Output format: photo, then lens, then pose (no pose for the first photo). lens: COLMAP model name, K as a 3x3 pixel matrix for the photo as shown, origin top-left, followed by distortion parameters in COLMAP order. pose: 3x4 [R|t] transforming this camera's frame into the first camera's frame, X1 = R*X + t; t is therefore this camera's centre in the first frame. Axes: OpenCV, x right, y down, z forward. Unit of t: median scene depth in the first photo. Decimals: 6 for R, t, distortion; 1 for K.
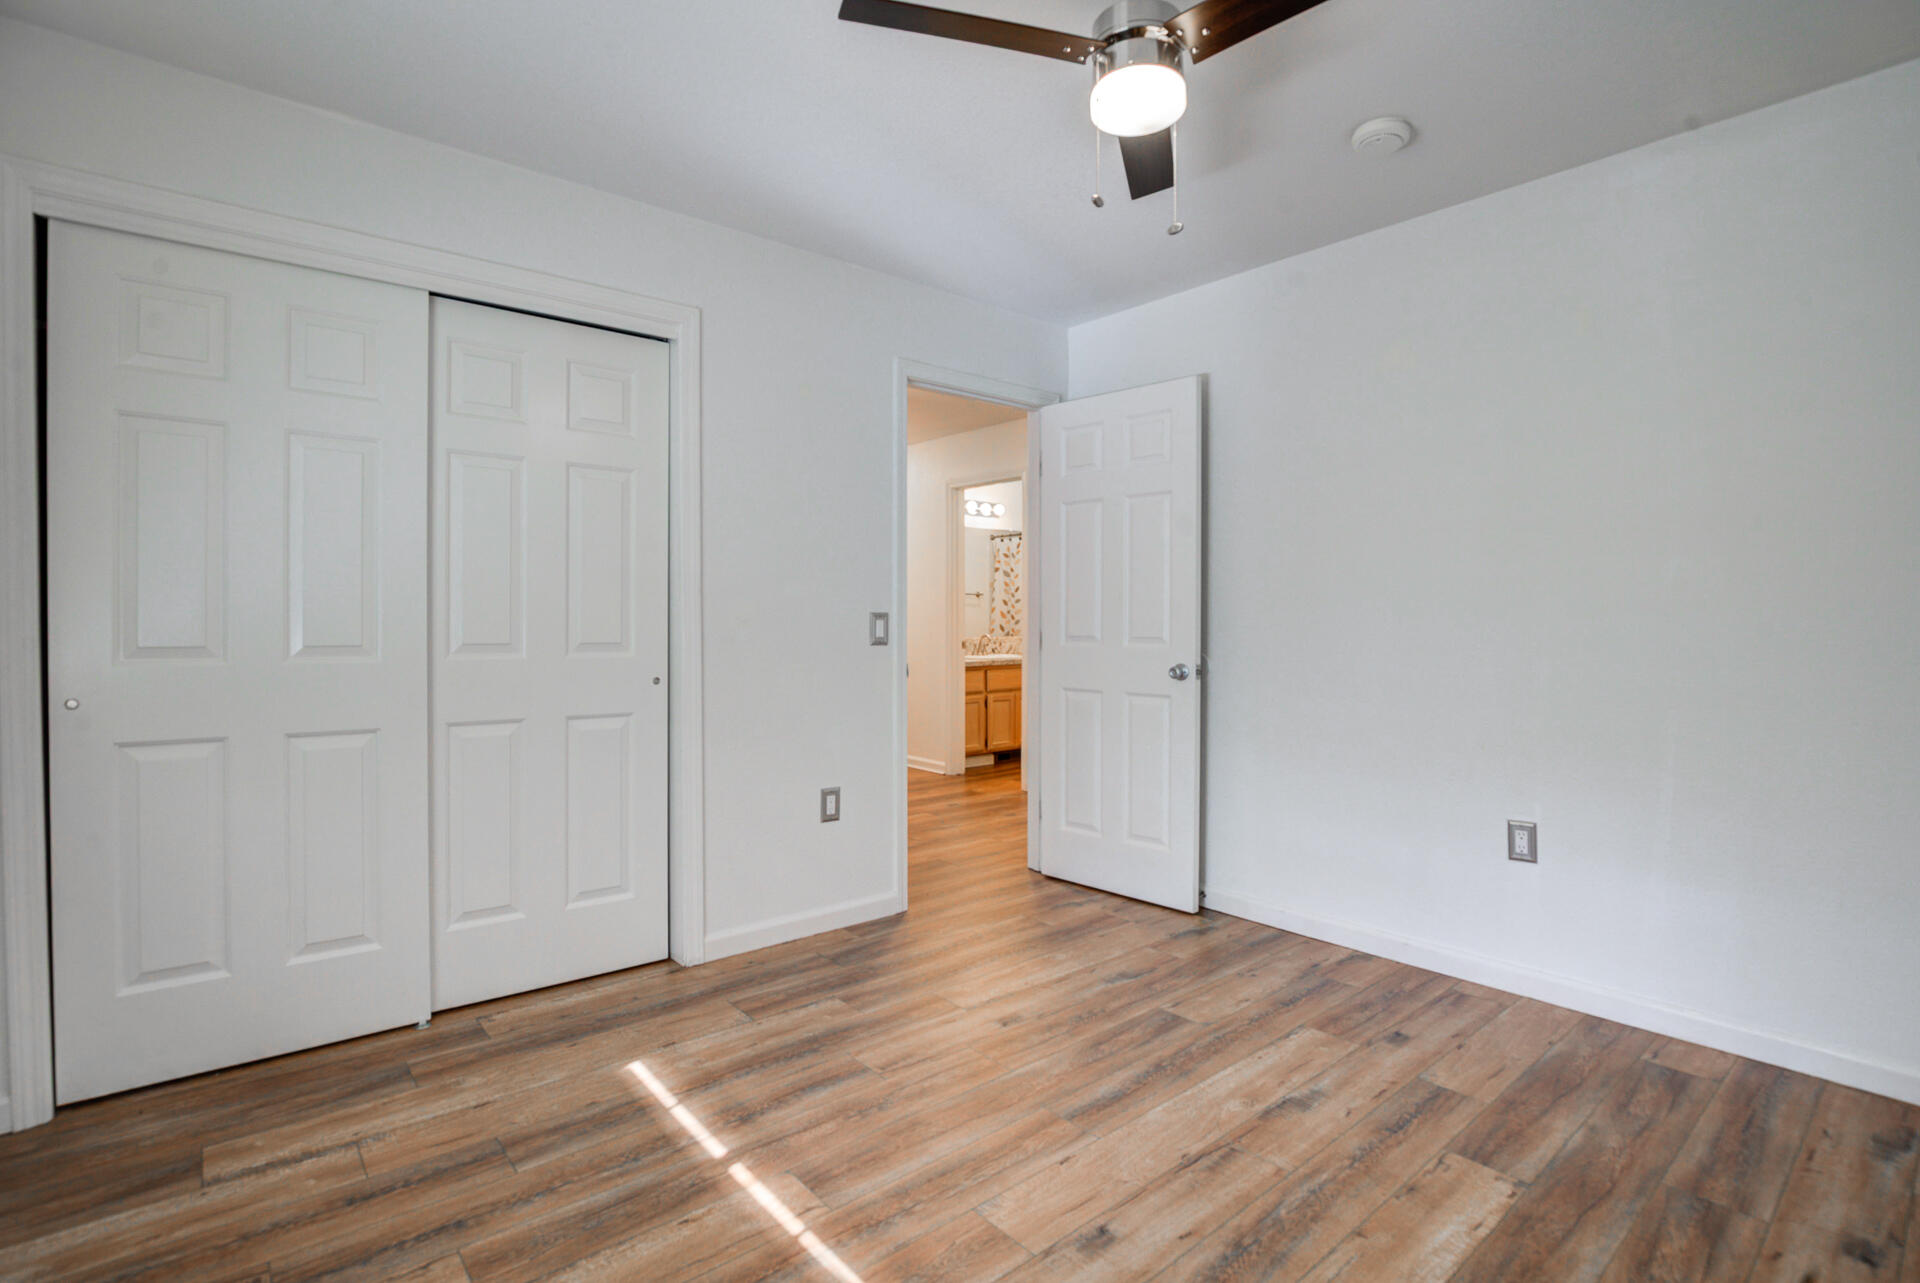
lens RADIAL K [[916.2, 0, 955.3], [0, 916.2, 633.0], [0, 0, 1]] dist [-0.034799, 0.008504]
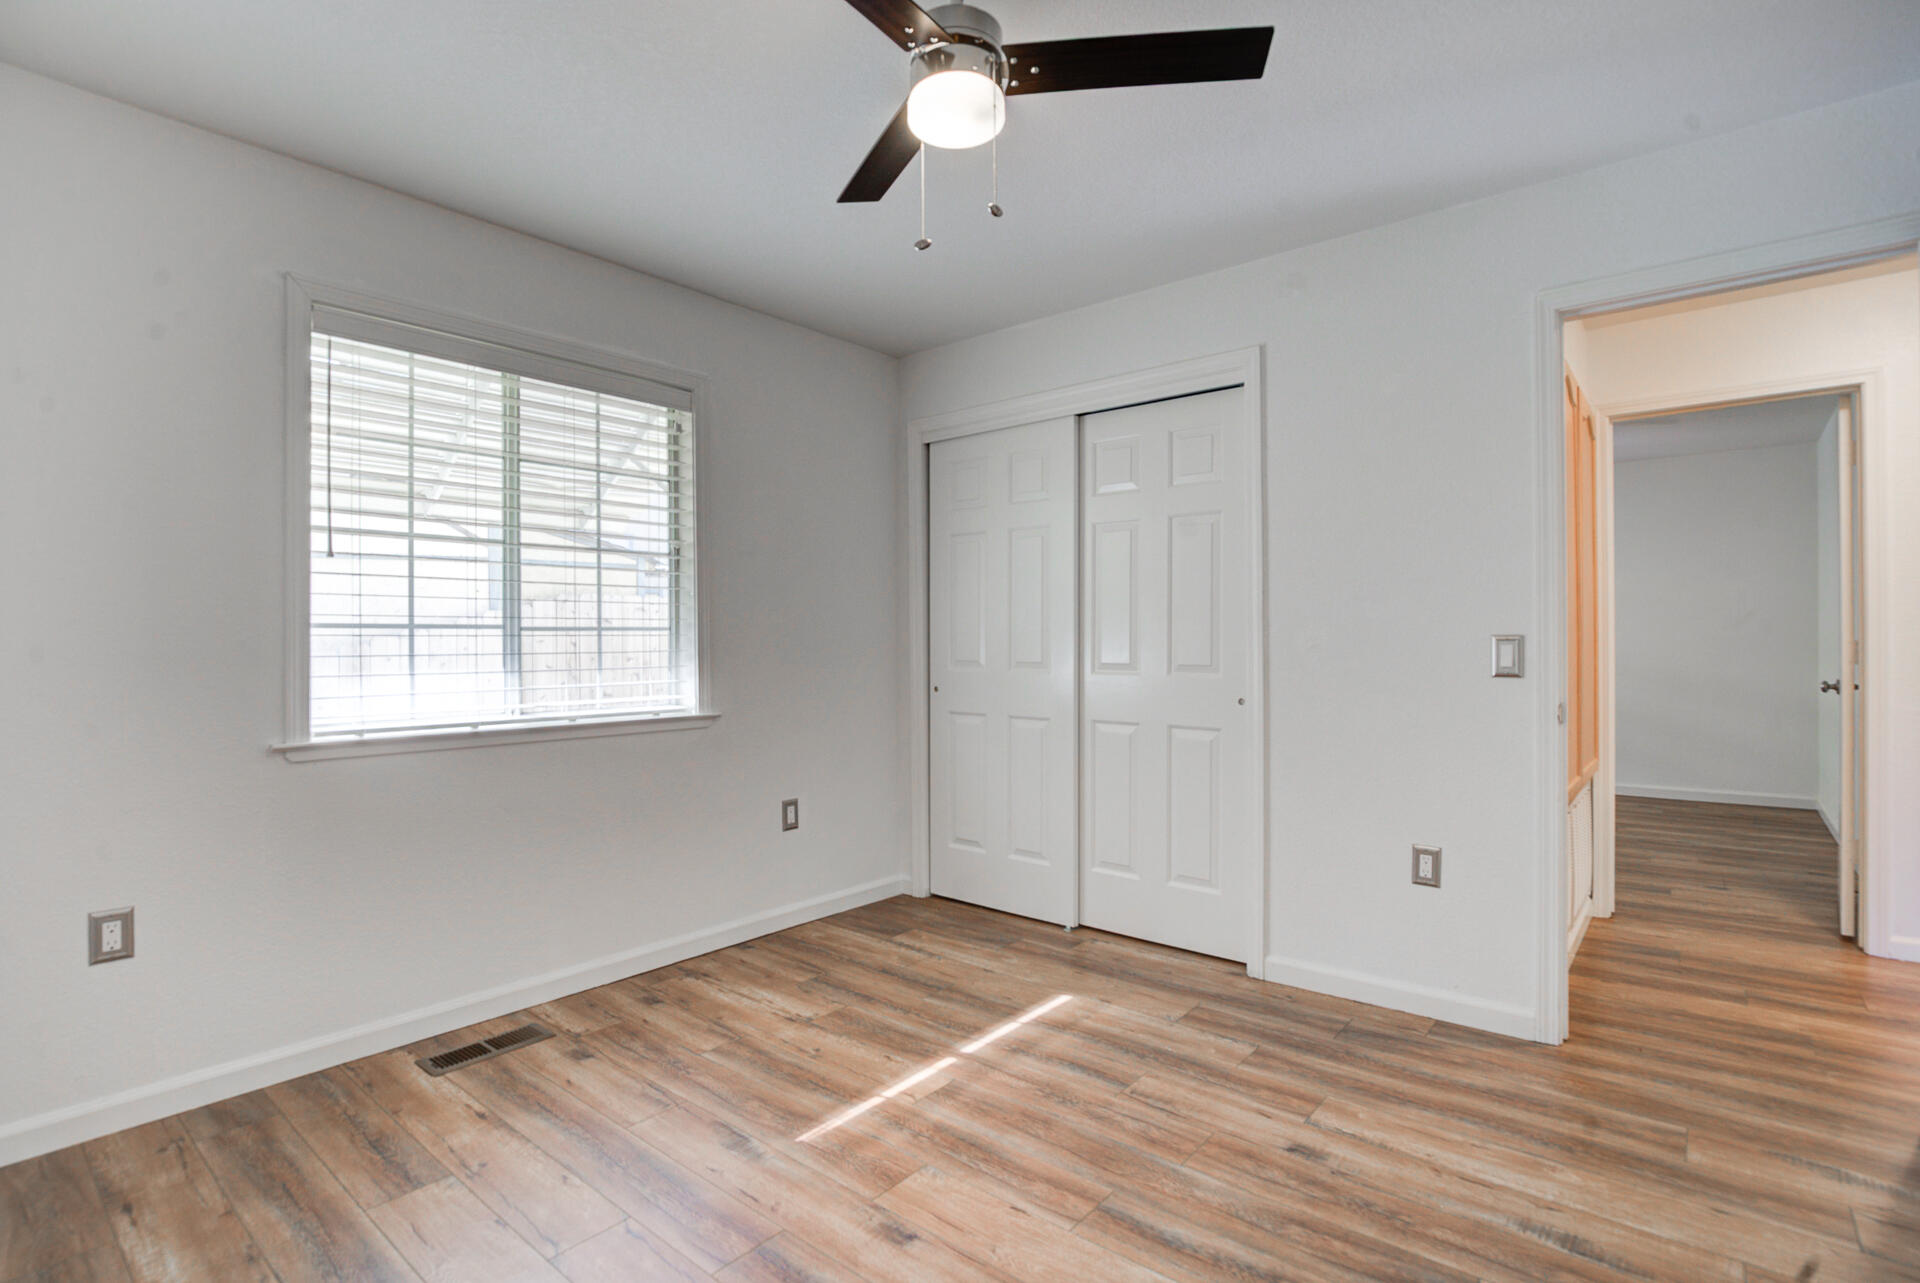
lens RADIAL K [[916.2, 0, 988.1], [0, 916.2, 645.3], [0, 0, 1]] dist [-0.034799, 0.008504]
pose [[0.192834, -0.000563, -0.981231, 0.872239], [-0.017873, 0.999832, -0.004086, -0.004805], [0.981069, 0.018326, 0.192792, 0.645202]]
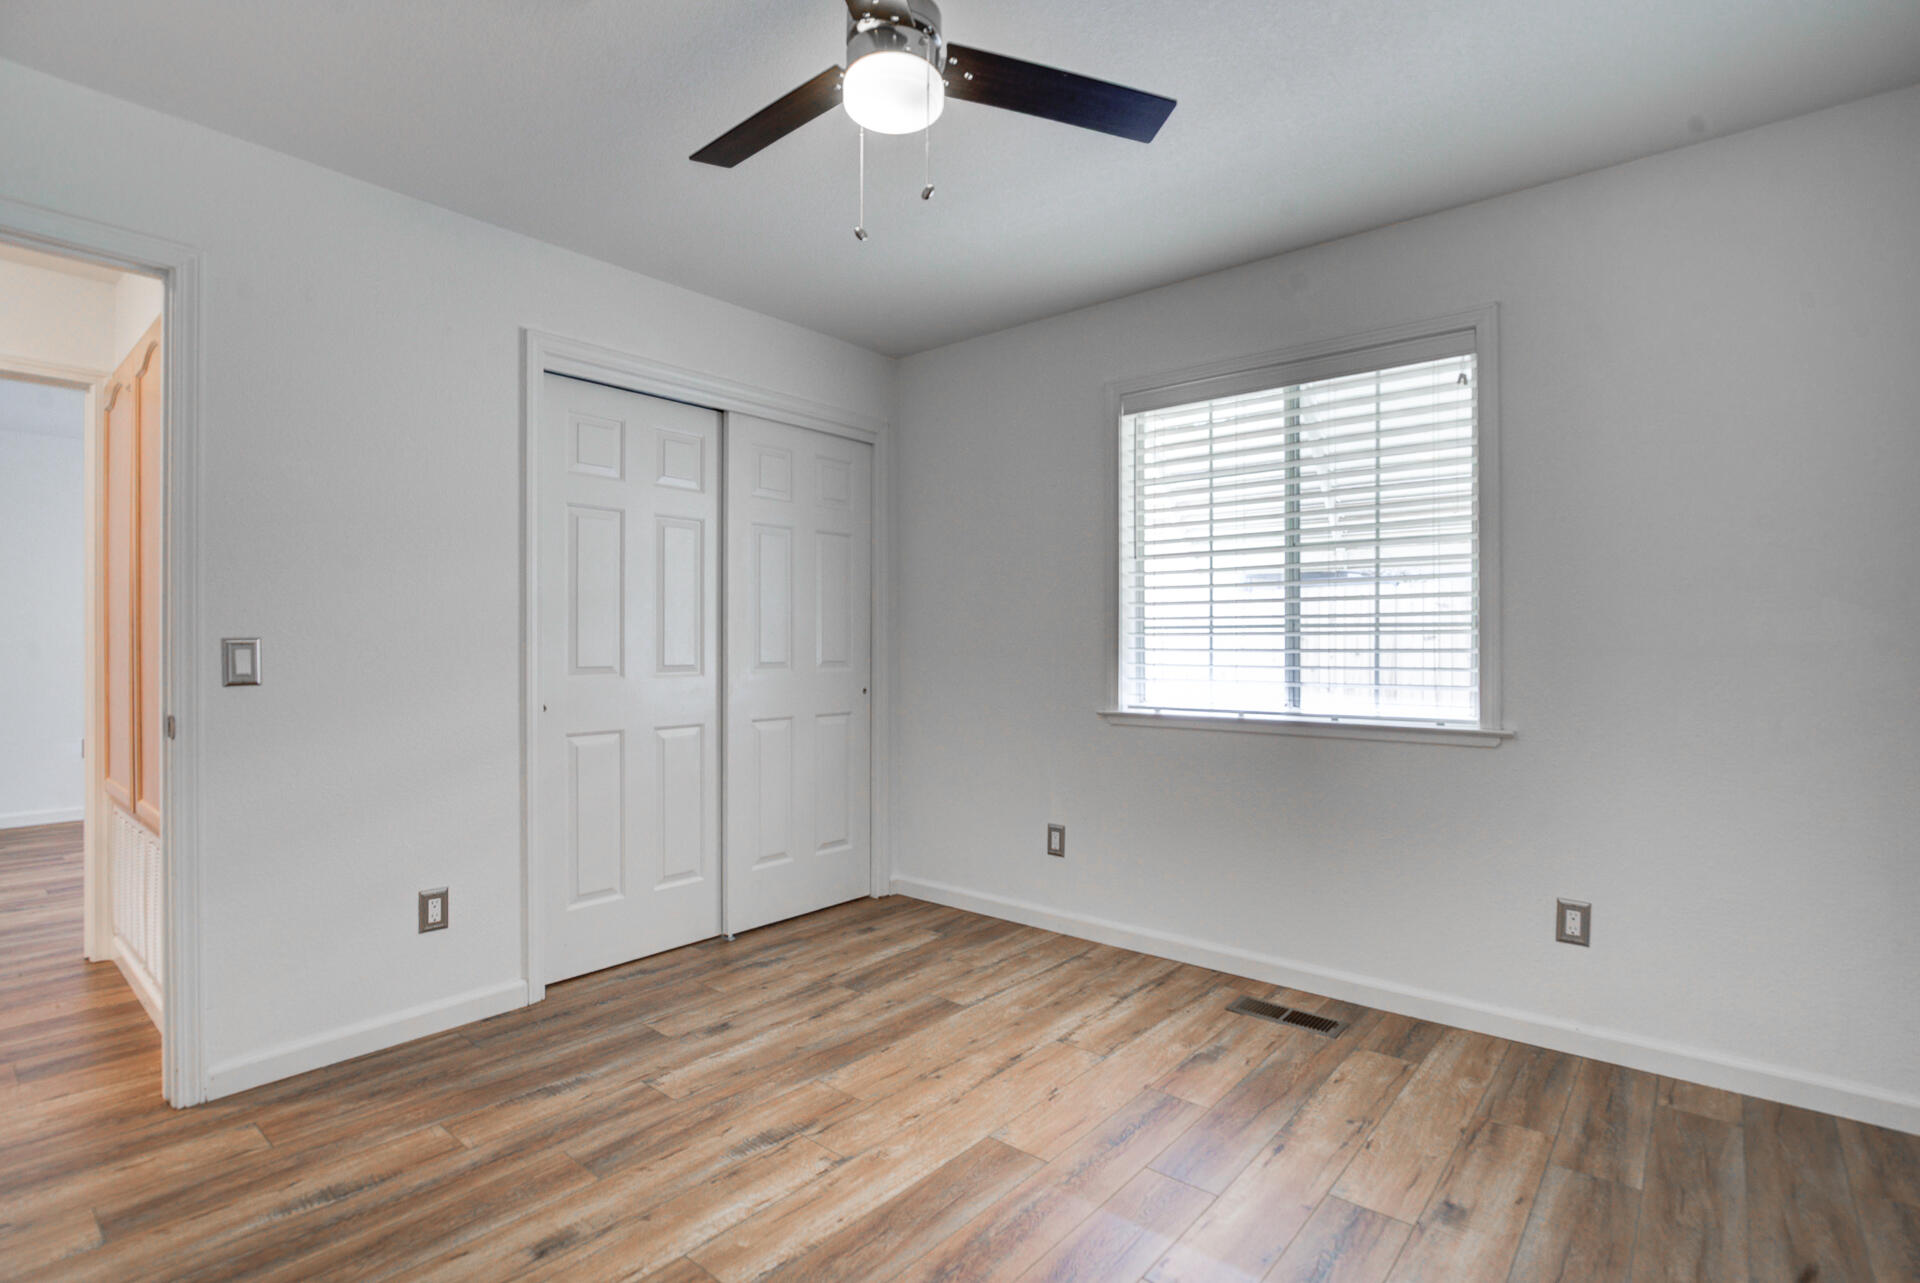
lens RADIAL K [[916.2, 0, 968.6], [0, 916.2, 645.8], [0, 0, 1]] dist [-0.034799, 0.008504]
pose [[-0.987231, -0.005297, -0.159209, 0.179121], [-0.008835, 0.999729, 0.021521, -0.017957], [0.159052, 0.022653, -0.987010, 1.498970]]
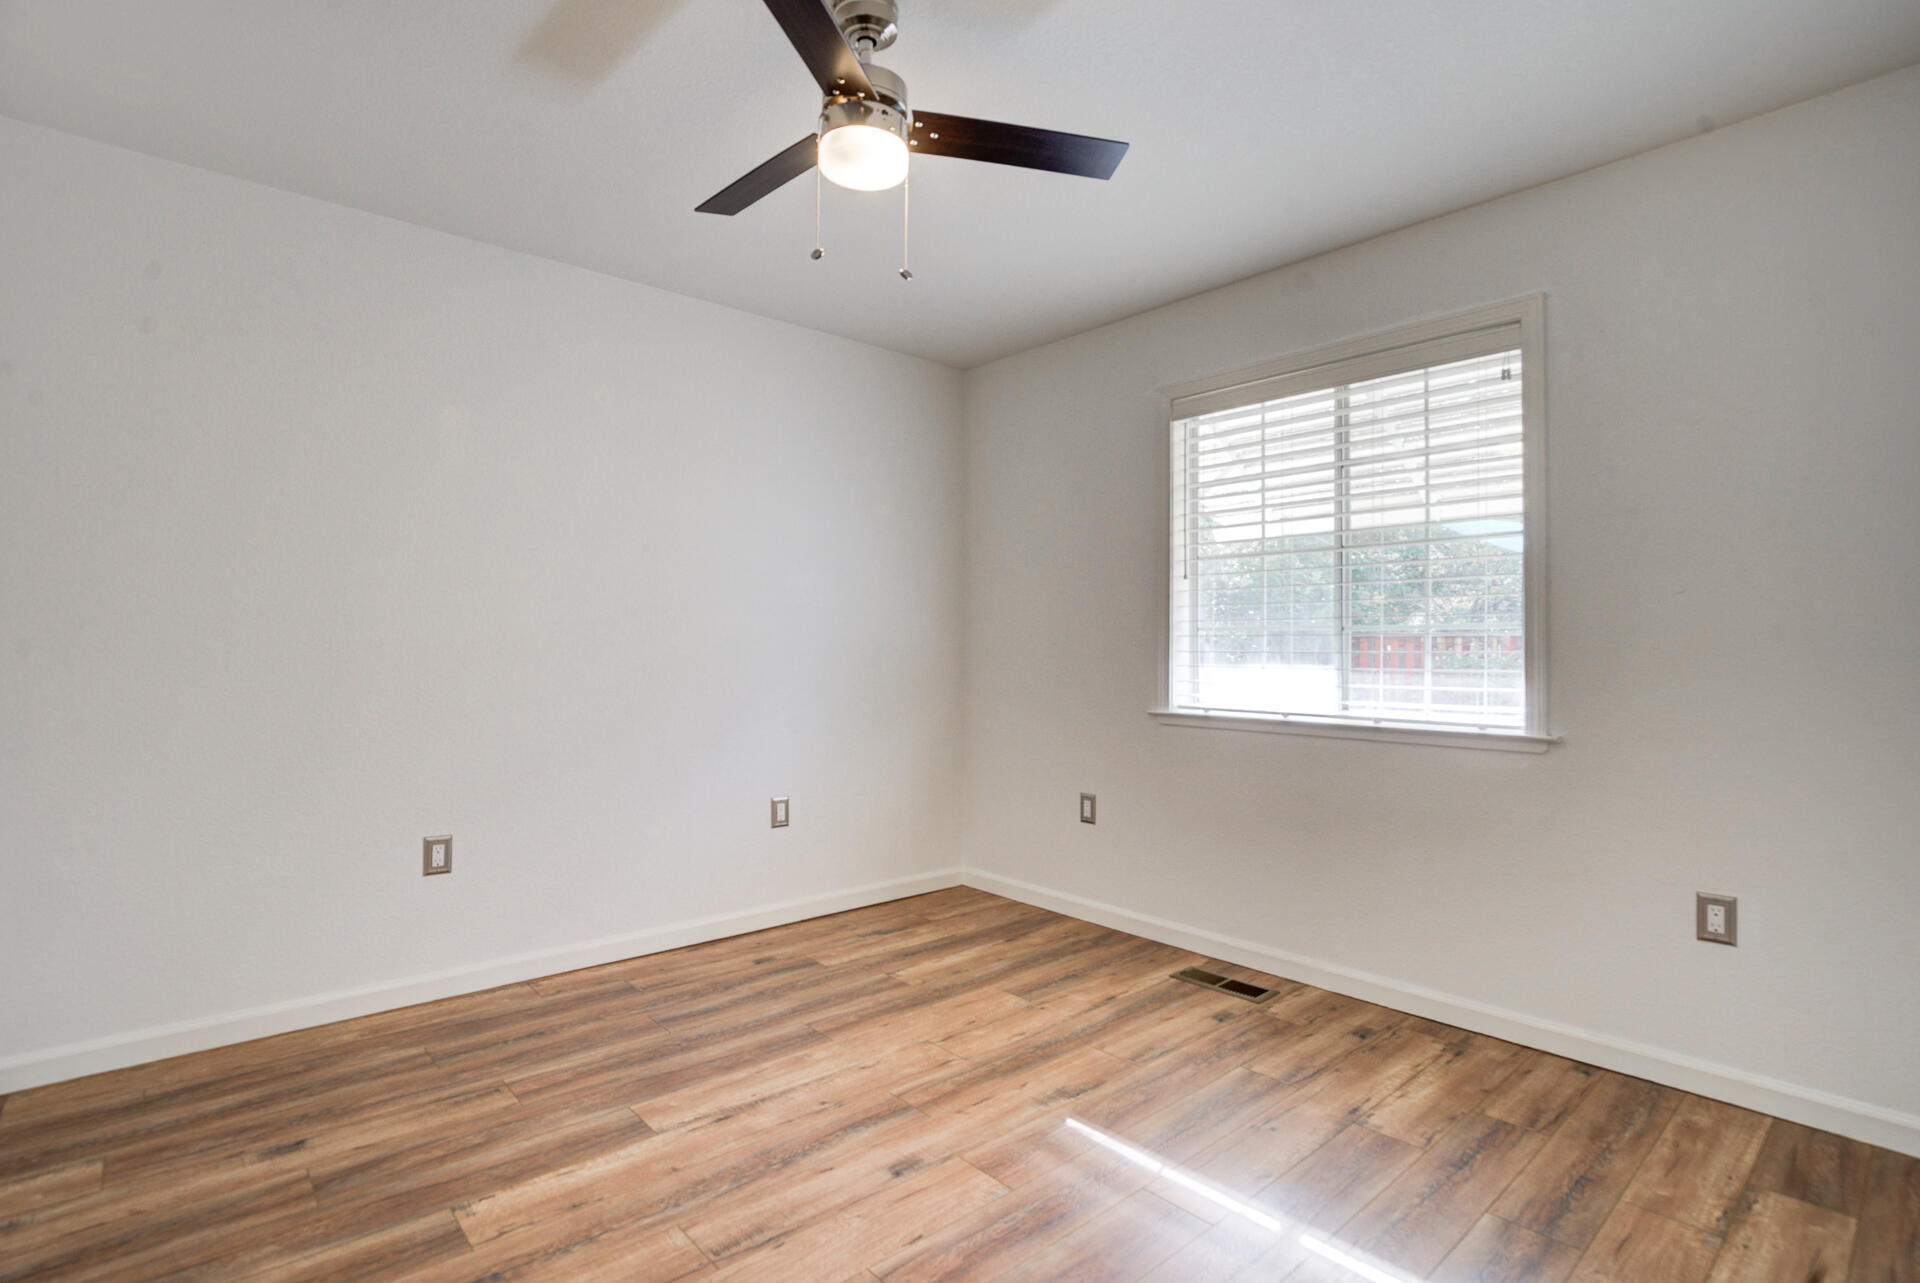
lens RADIAL K [[916.2, 0, 953.6], [0, 916.2, 641.4], [0, 0, 1]] dist [-0.034799, 0.008504]
pose [[-0.999802, -0.004440, -0.019373, 0.086274], [-0.004764, 0.999849, 0.016725, -0.021644], [0.019295, 0.016814, -0.999672, 1.570116]]
